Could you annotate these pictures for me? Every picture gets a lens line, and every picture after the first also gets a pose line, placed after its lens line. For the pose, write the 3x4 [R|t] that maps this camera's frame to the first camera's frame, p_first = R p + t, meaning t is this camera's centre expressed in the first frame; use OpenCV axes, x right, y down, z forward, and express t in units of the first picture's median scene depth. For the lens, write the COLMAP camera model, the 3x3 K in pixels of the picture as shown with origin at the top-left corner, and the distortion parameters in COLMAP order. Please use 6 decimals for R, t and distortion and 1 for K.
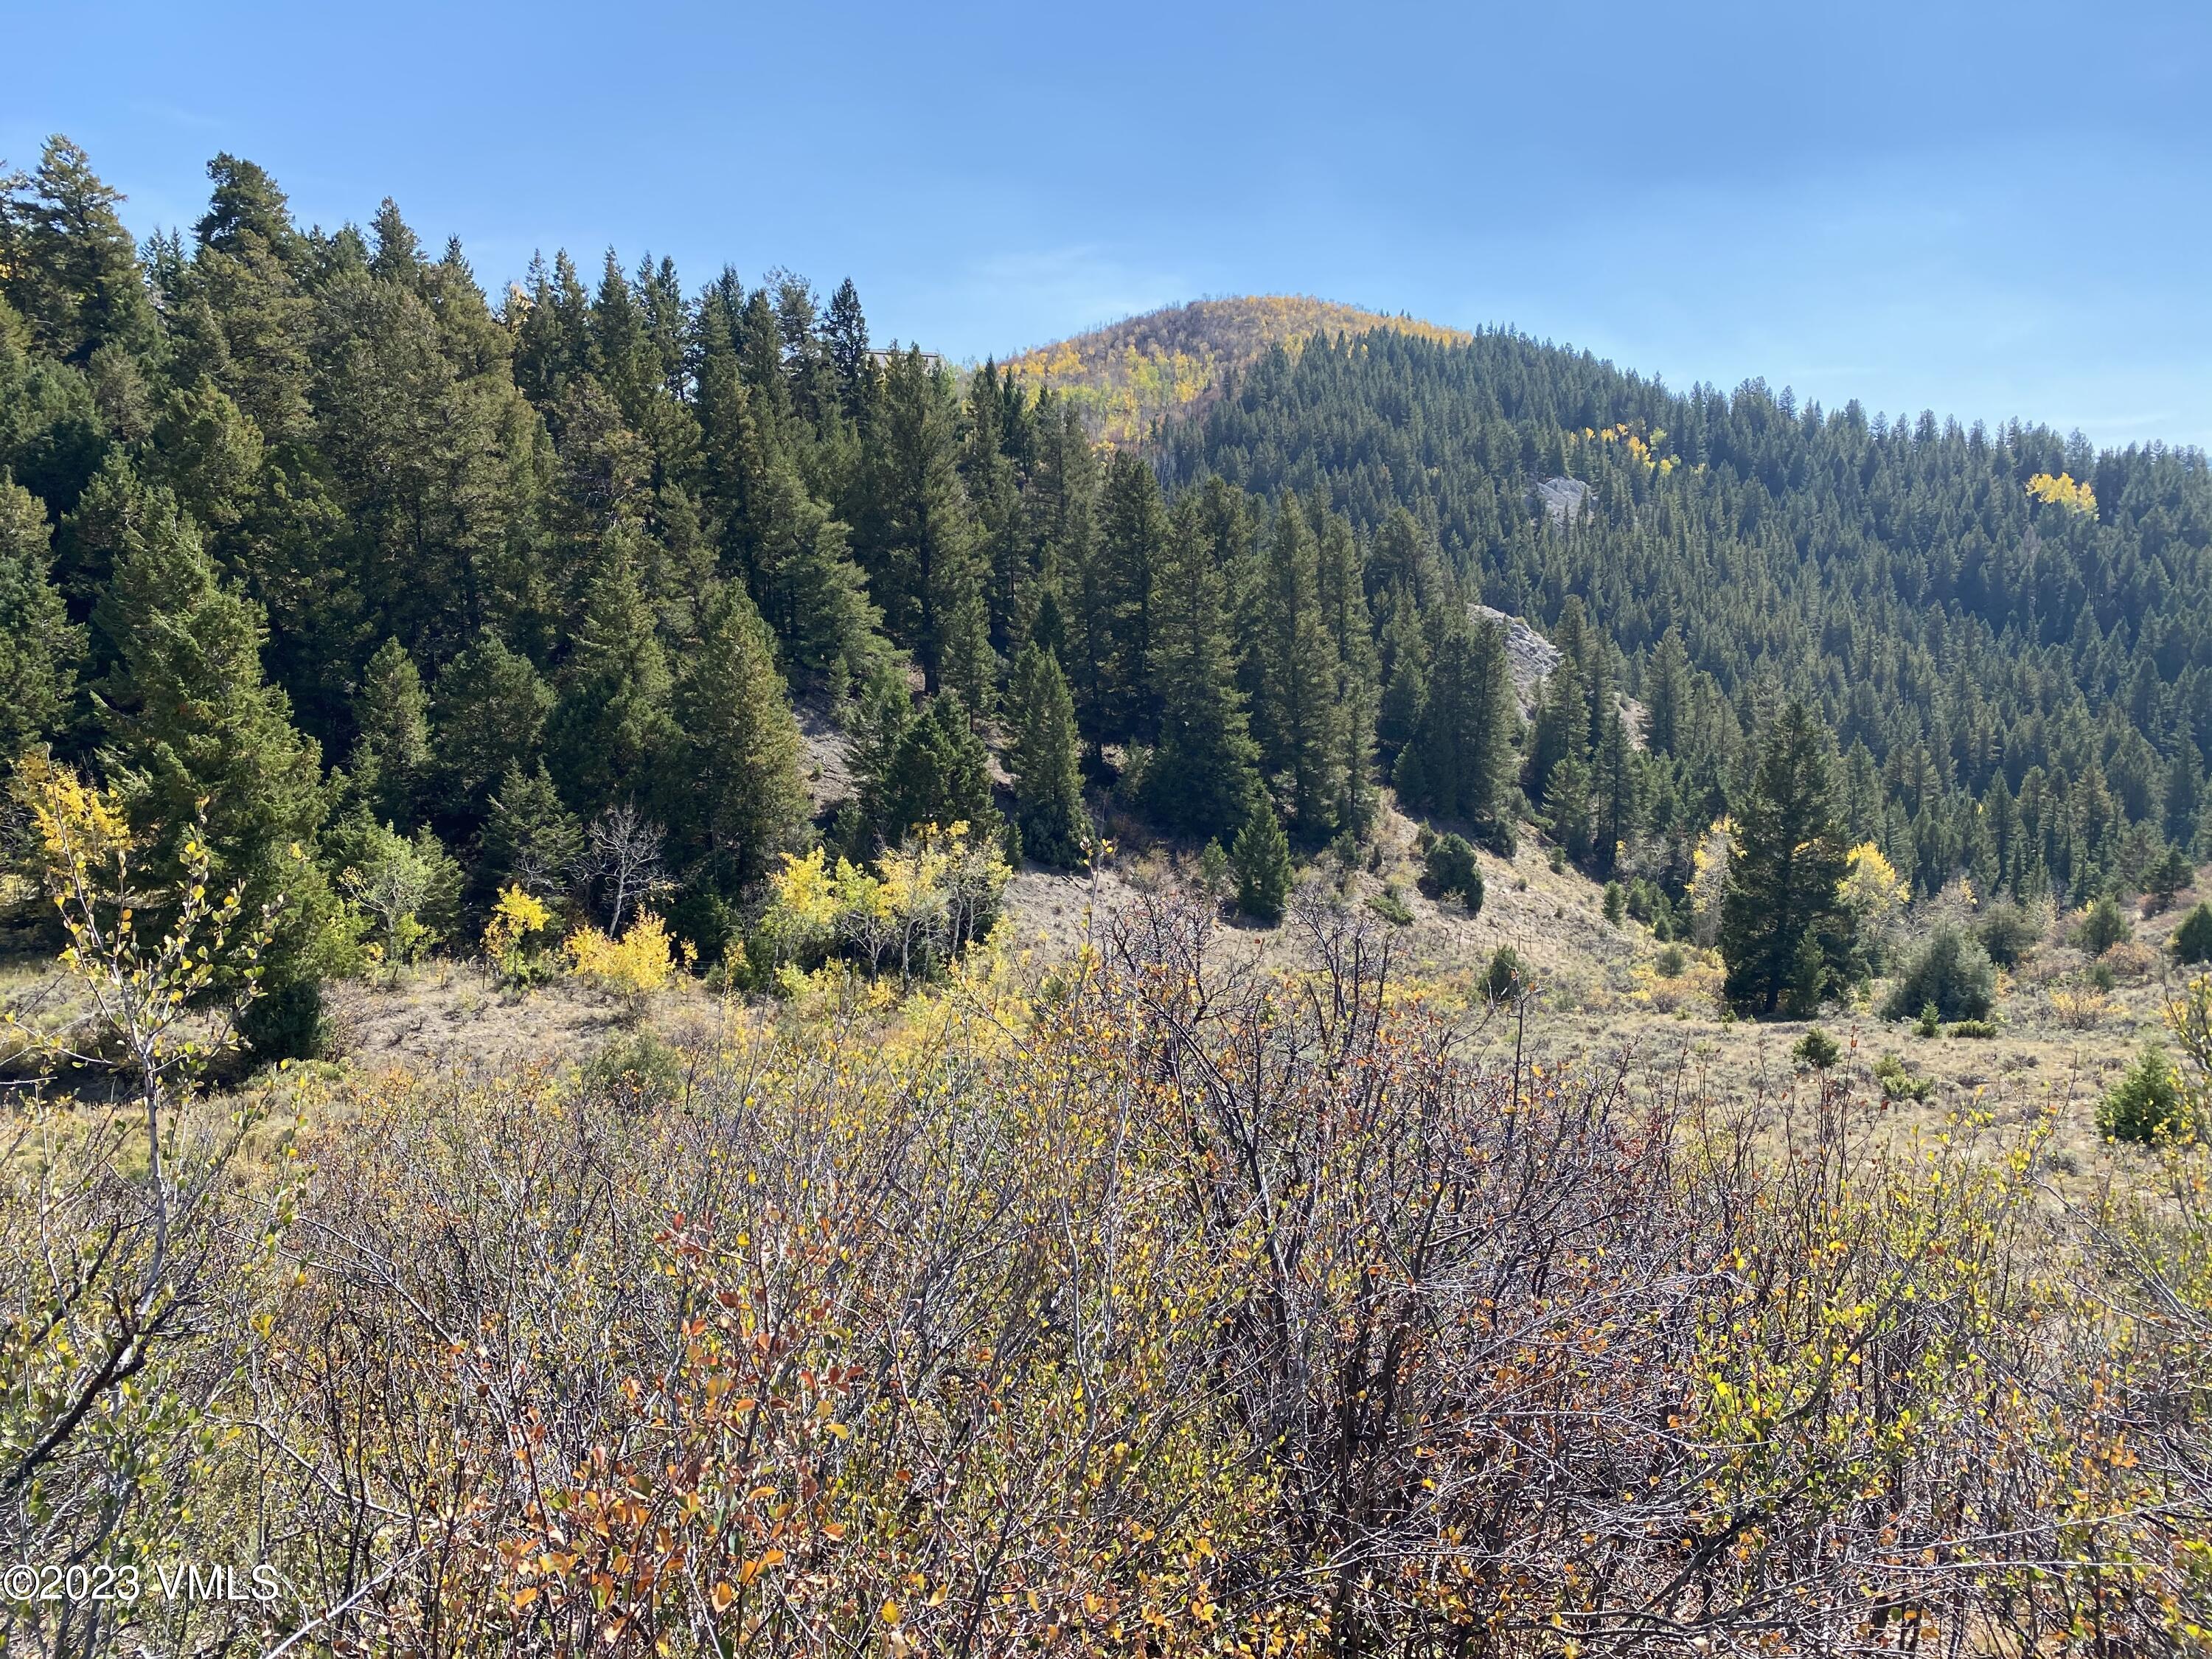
lens RADIAL K [[1687.8, 0, 1085.5], [0, 1687.8, 853.6], [0, 0, 1]] dist [0.017912, -0.008829]
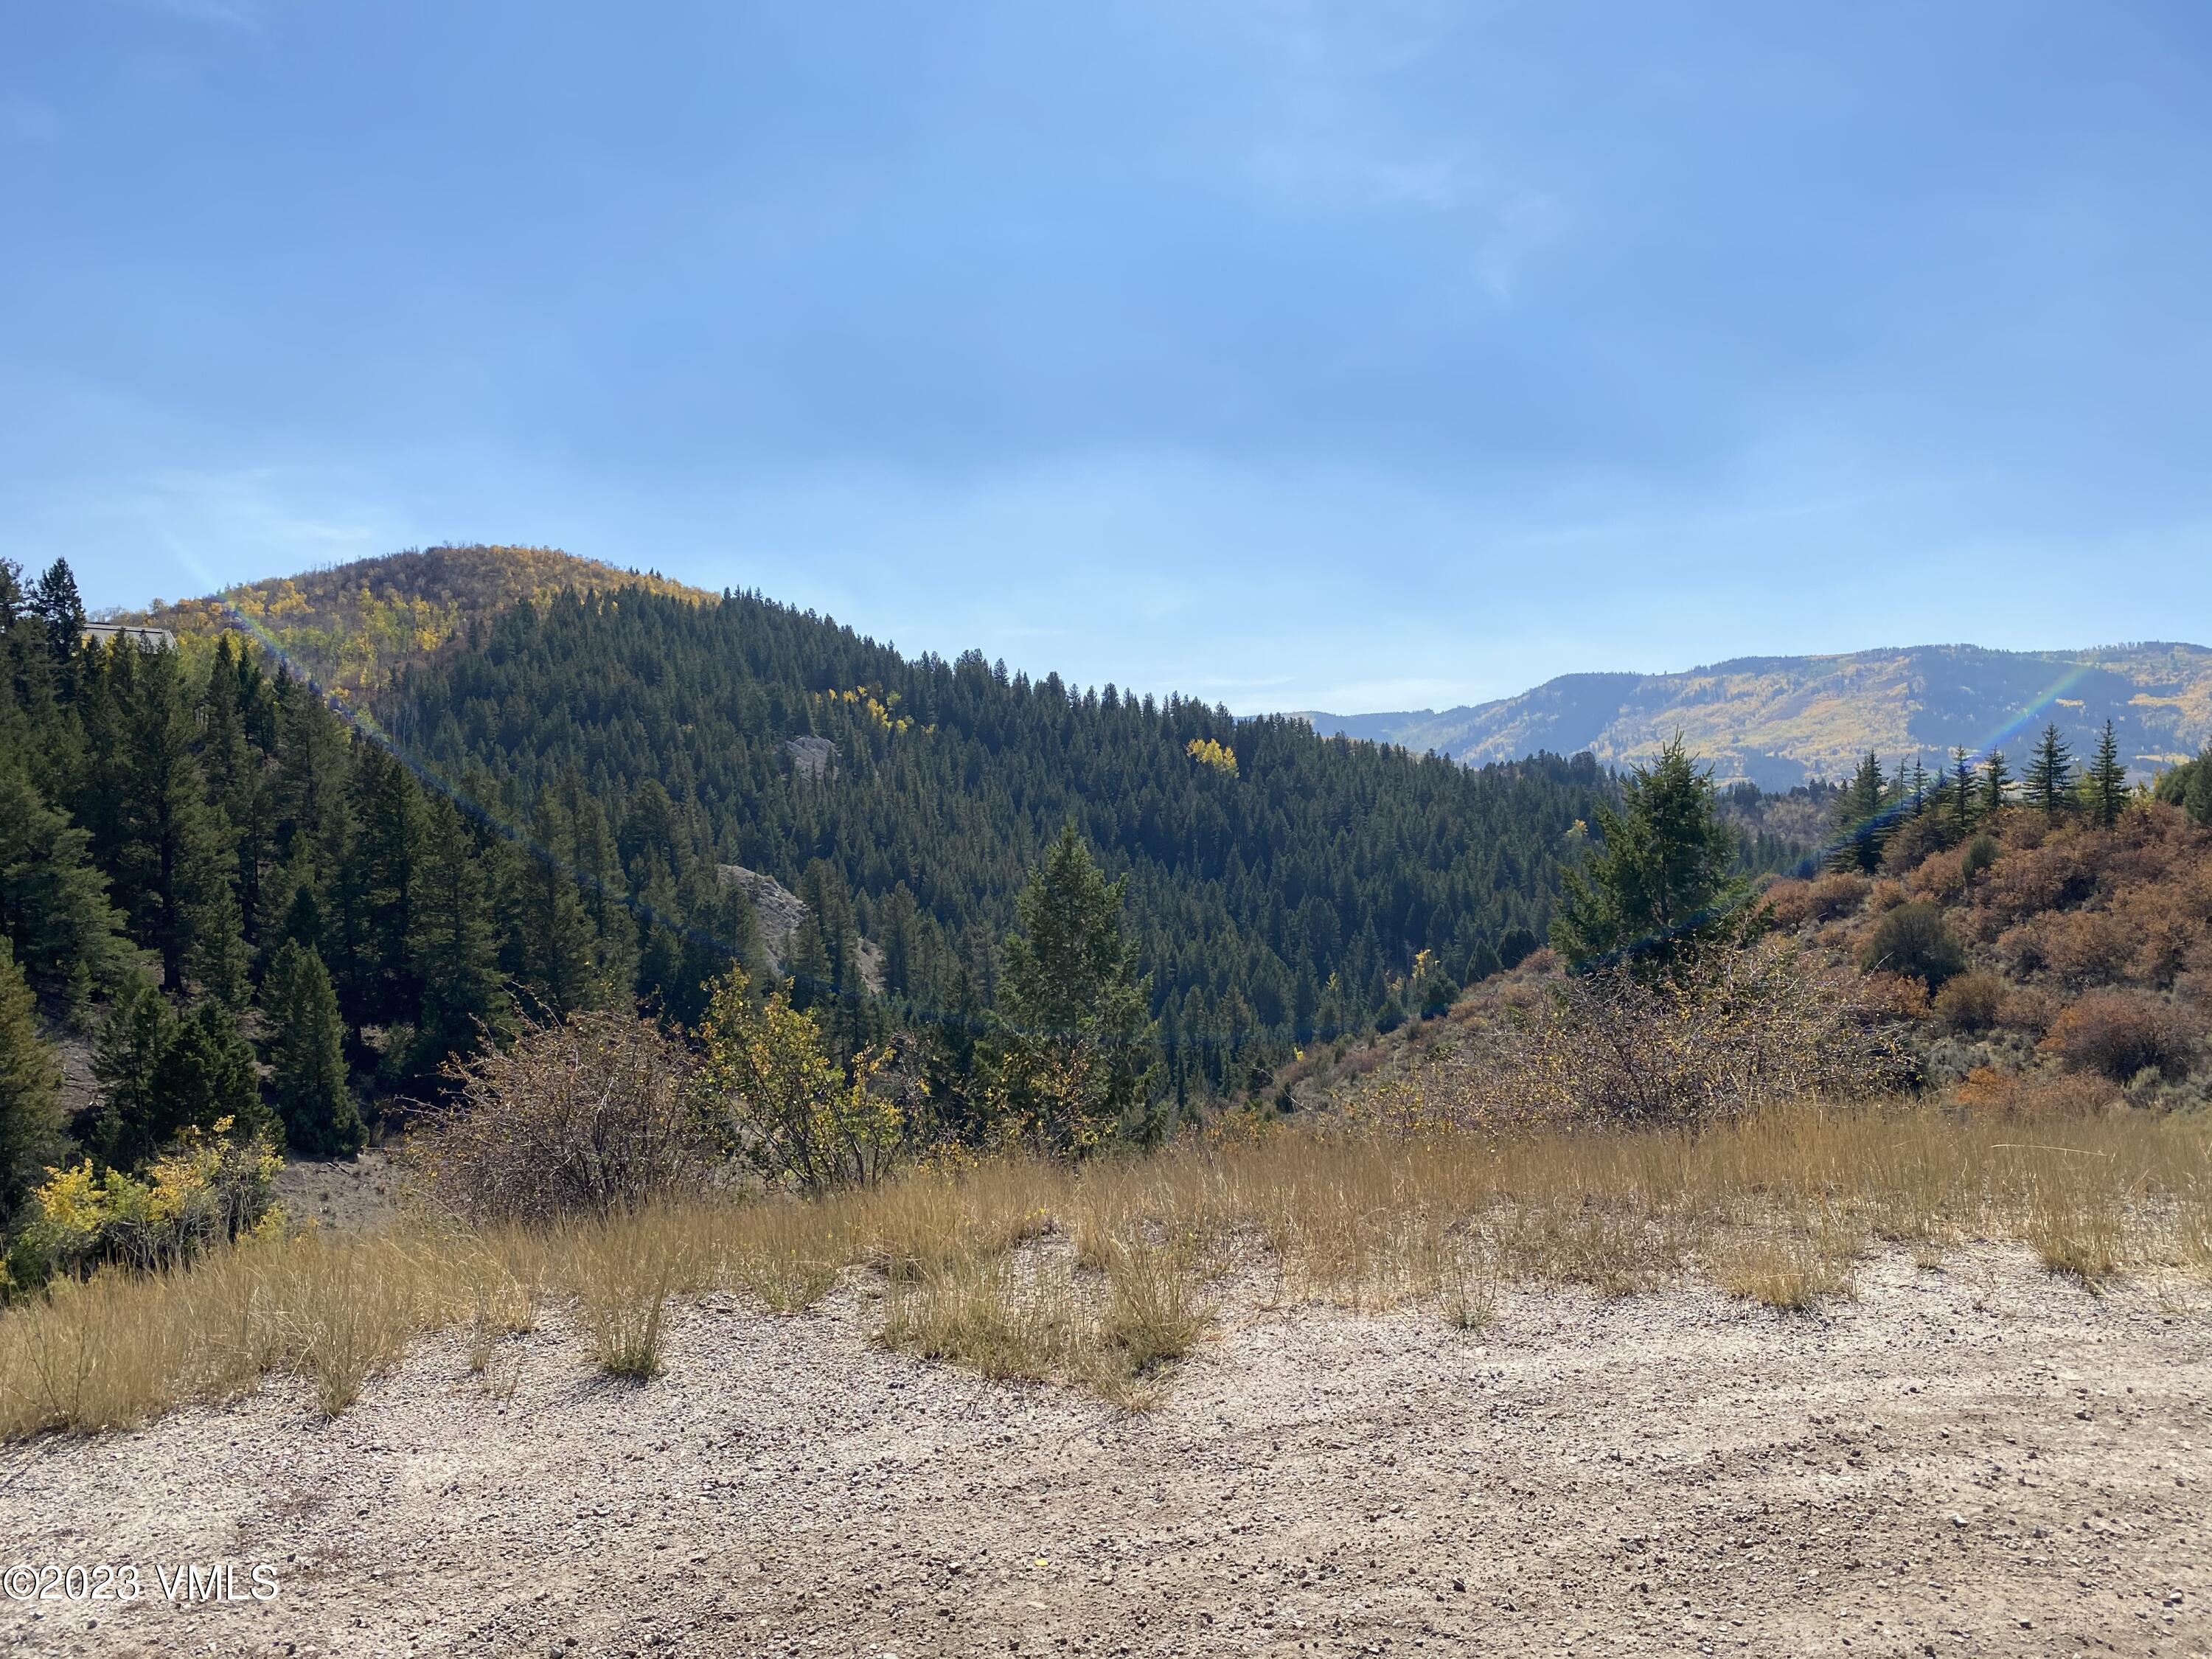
lens RADIAL K [[1687.8, 0, 1144.8], [0, 1687.8, 812.3], [0, 0, 1]] dist [0.017912, -0.008829]
pose [[0.896118, -0.005437, 0.443782, -0.018998], [0.076668, 0.986788, -0.142725, -0.008753], [-0.437143, 0.161923, 0.884696, -0.149501]]
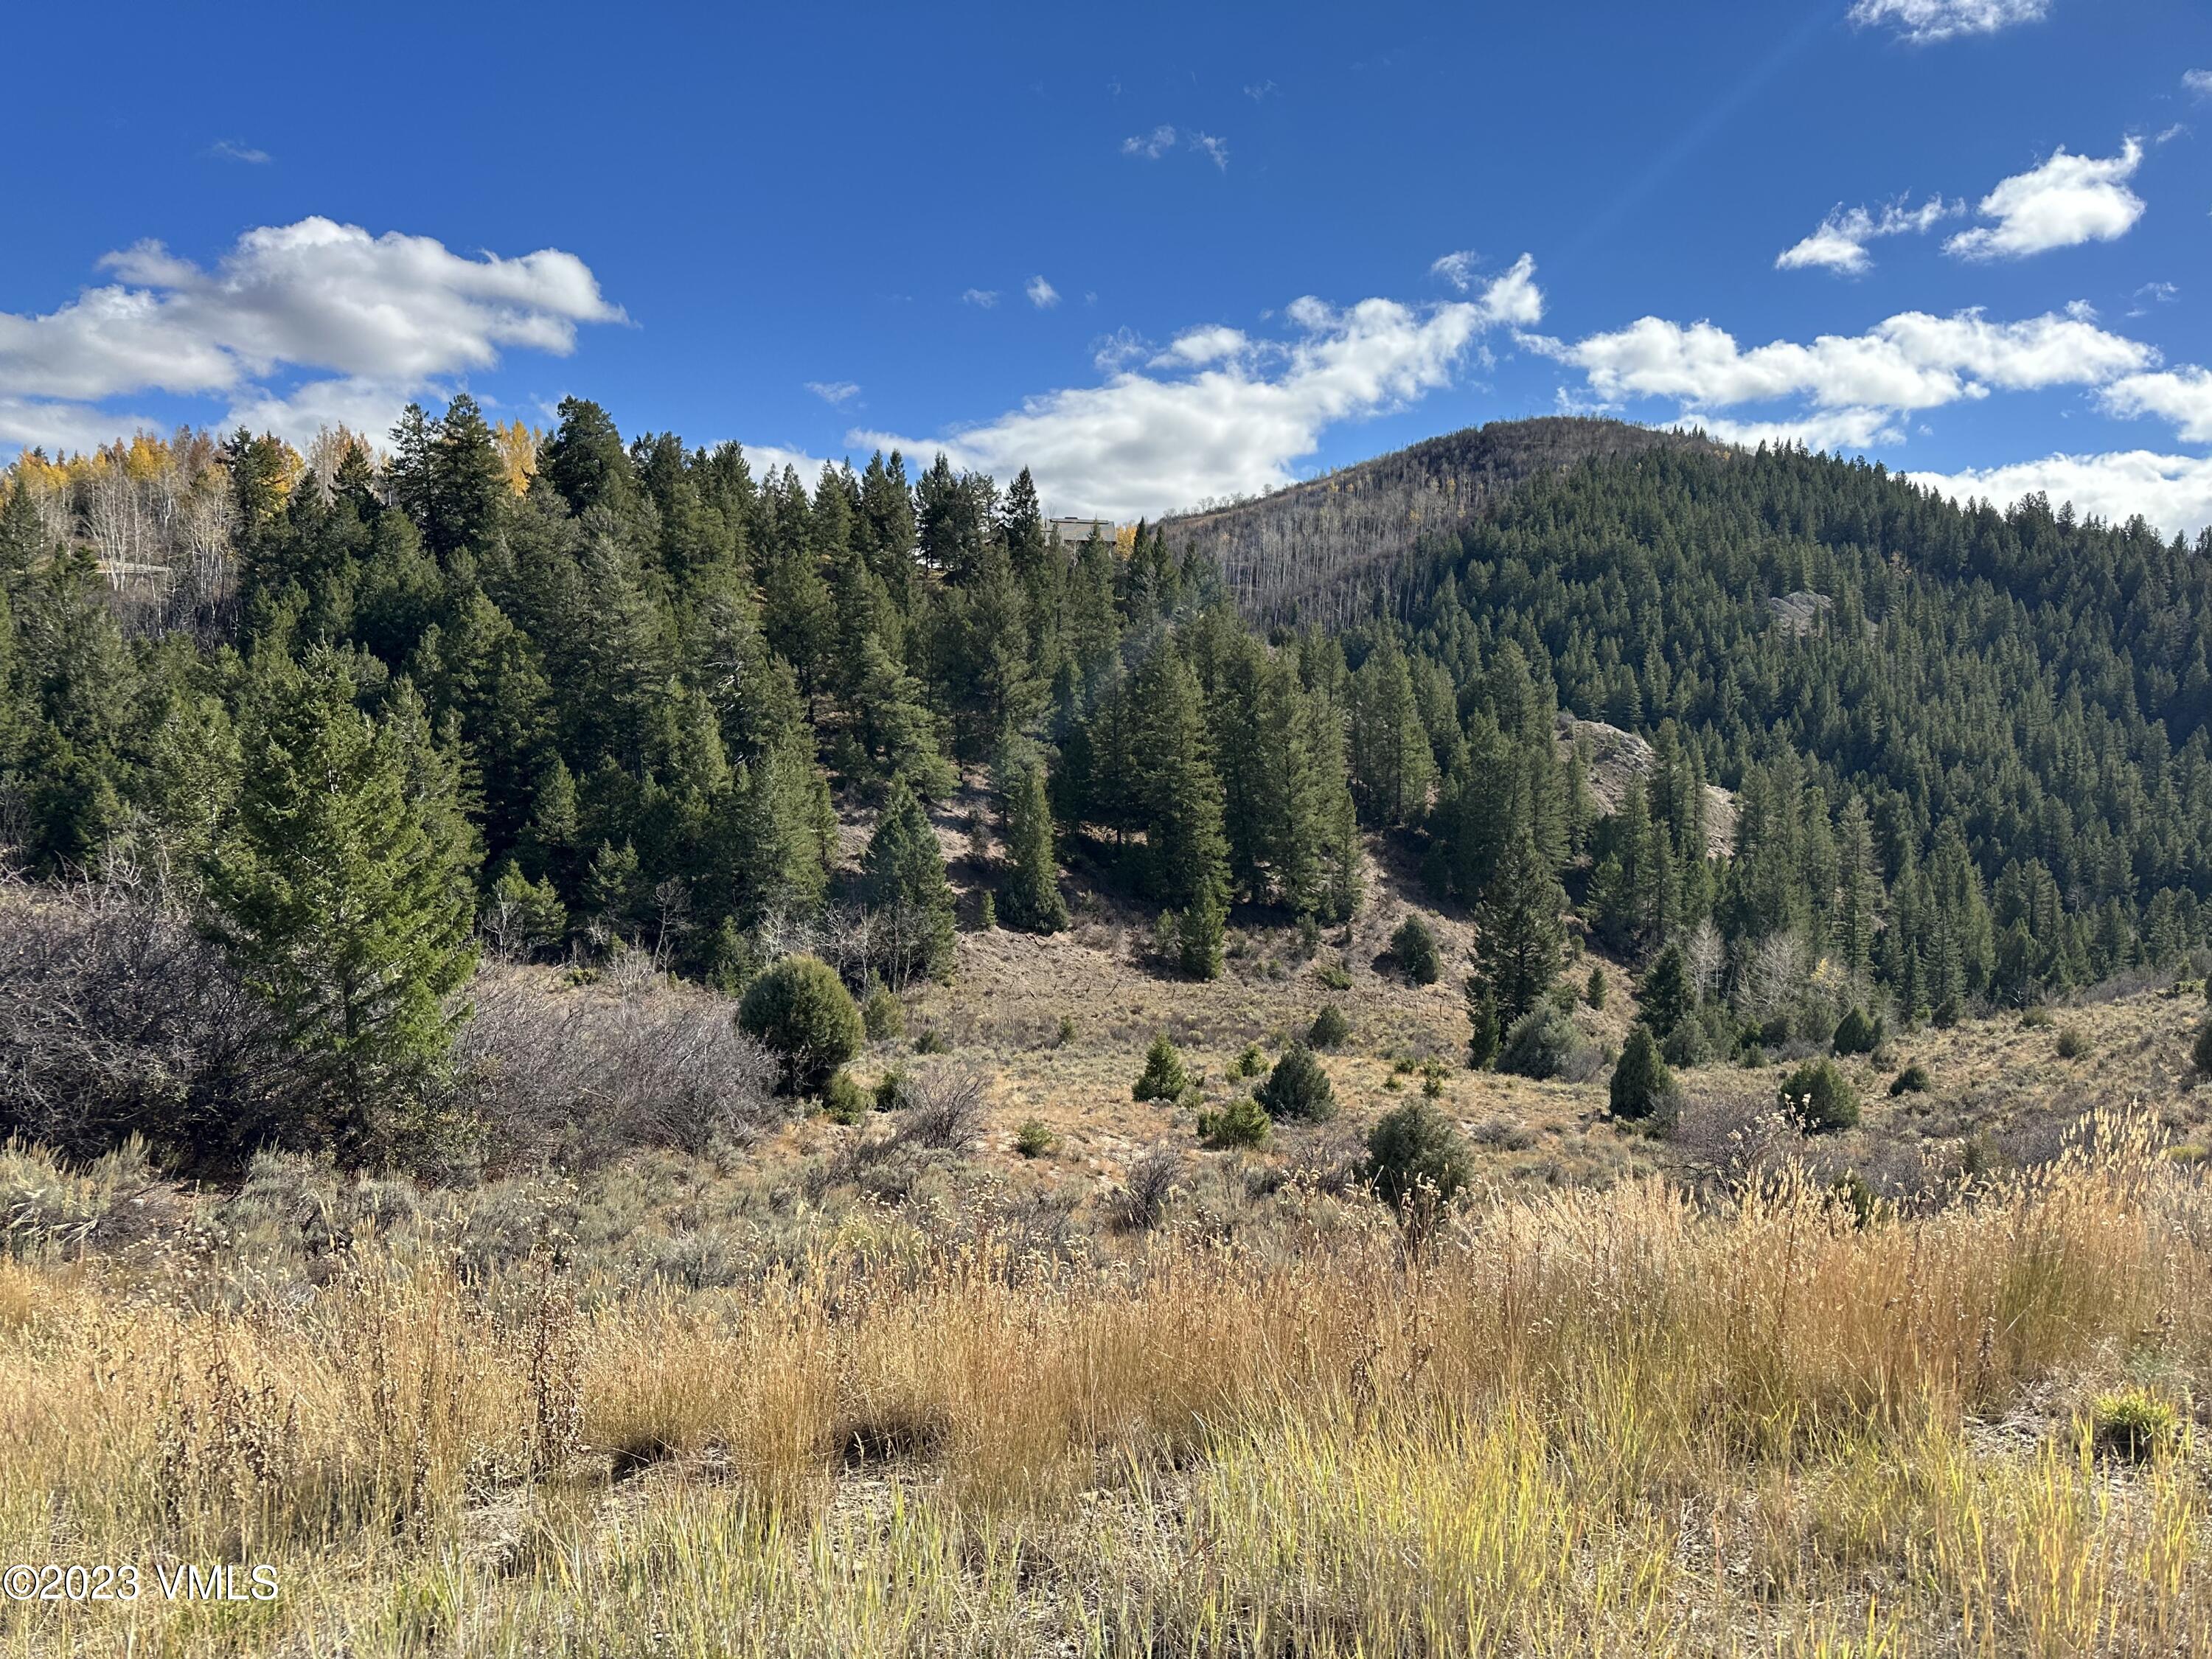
lens RADIAL K [[1542.9, 0, 1095.1], [0, 1542.9, 845.1], [0, 0, 1]] dist [0.097381, -0.130295]
pose [[0.975018, 0.046409, -0.217226, 0.235008], [-0.055022, 0.997914, -0.033769, -0.015215], [0.215205, 0.044877, 0.975537, -0.183877]]
